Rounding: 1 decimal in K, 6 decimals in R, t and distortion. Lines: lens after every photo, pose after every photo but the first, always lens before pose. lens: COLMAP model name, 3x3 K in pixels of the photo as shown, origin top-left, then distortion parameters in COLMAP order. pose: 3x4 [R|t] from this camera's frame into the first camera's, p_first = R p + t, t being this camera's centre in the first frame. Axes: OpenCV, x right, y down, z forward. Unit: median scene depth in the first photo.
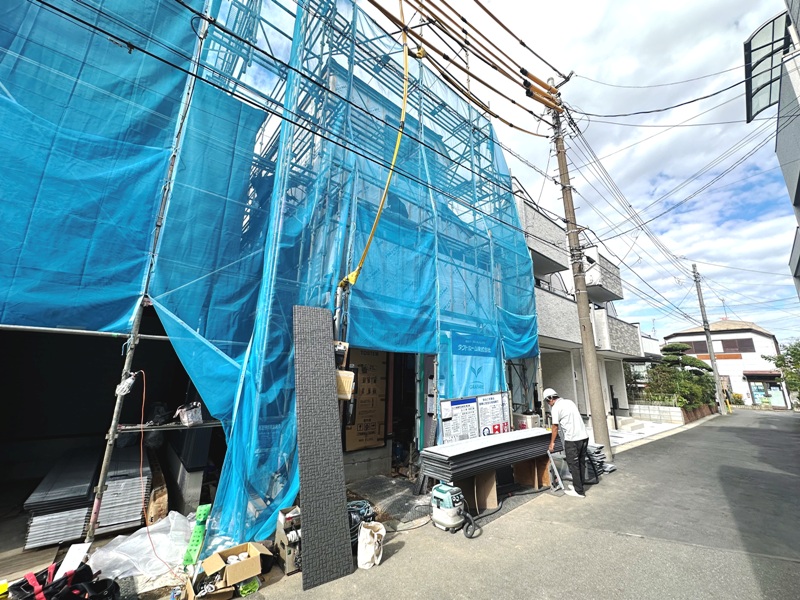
lens RADIAL K [[318.1, 0, 400.0], [0, 318.1, 300.0], [0, 0, 1]] dist [-0.000109, -0.000114]
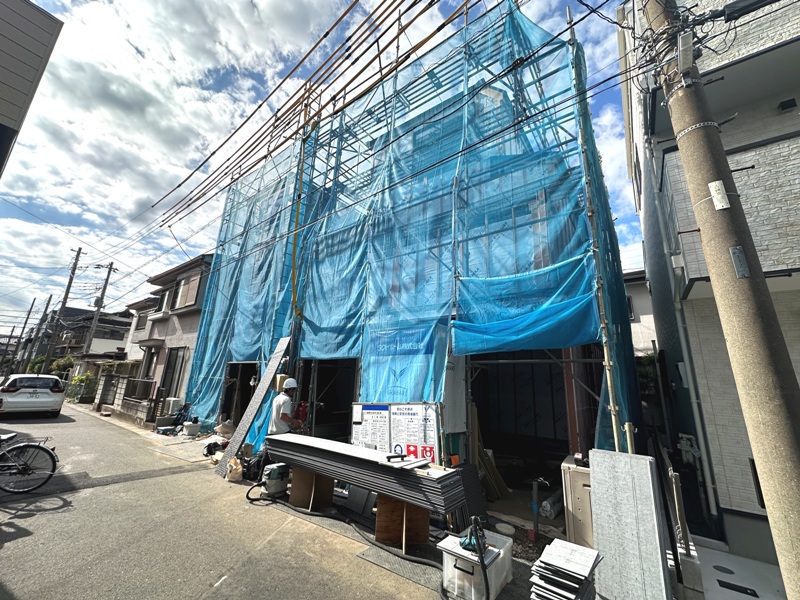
lens RADIAL K [[318.1, 0, 400.0], [0, 318.1, 300.0], [0, 0, 1]] dist [-0.000109, -0.000114]
pose [[0.228215, -0.253261, -0.940094, 1.218024], [0.193215, 0.958151, -0.211221, 0.246515], [0.954246, -0.133437, 0.267599, 0.924206]]
